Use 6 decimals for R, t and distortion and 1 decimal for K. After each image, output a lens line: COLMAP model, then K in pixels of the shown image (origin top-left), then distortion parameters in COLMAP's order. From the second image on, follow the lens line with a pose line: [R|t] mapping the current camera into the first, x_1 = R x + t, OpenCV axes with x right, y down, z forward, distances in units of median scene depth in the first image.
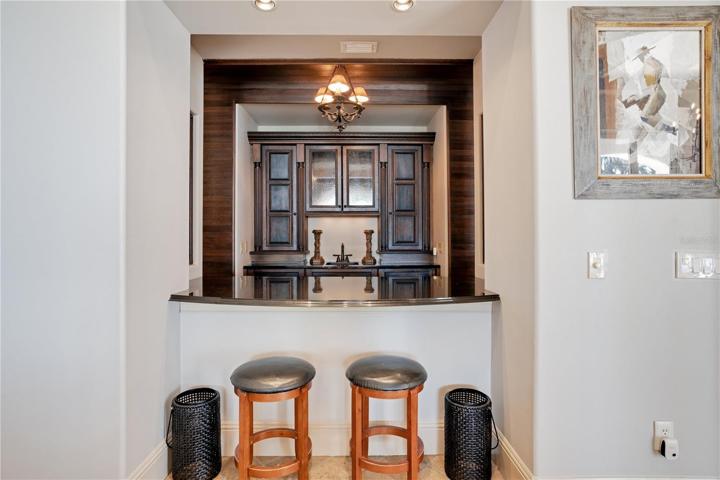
lens RADIAL K [[338.4, 0, 359.6], [0, 338.4, 239.7], [0, 0, 1]] dist [-0.016030, 0.000293]
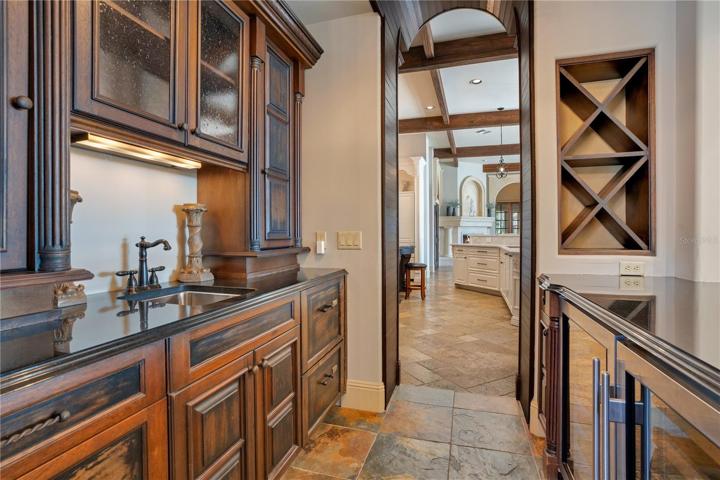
lens RADIAL K [[338.4, 0, 360.3], [0, 338.4, 235.8], [0, 0, 1]] dist [-0.016030, 0.000293]
pose [[0.299010, -0.009838, 0.954199, -0.311573], [0.007040, 0.999942, 0.008104, 0.008656], [-0.954224, 0.004295, 0.299062, 0.684710]]
